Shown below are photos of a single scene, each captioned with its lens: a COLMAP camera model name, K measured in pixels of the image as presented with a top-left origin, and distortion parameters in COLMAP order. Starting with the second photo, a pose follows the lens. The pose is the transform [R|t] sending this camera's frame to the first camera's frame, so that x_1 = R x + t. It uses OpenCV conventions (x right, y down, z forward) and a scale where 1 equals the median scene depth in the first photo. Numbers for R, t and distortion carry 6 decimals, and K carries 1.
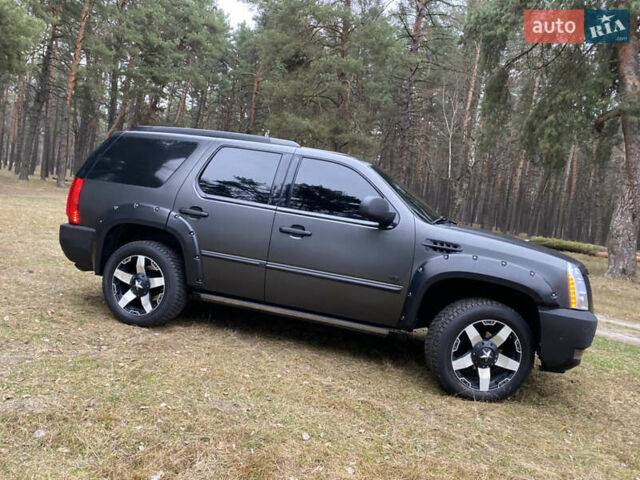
lens RADIAL K [[486.2, 0, 320.3], [0, 486.2, 240.6], [0, 0, 1]] dist [0.013628, -0.003094]
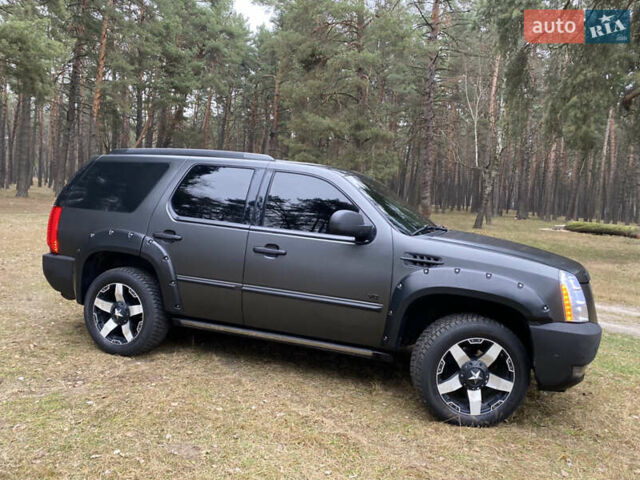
lens RADIAL K [[486.2, 0, 323.1], [0, 486.2, 239.6], [0, 0, 1]] dist [0.013628, -0.003094]
pose [[0.996028, -0.059601, -0.066144, 0.115122], [0.059938, 0.998197, 0.003115, -0.037416], [0.065839, -0.007067, 0.997805, 0.057842]]
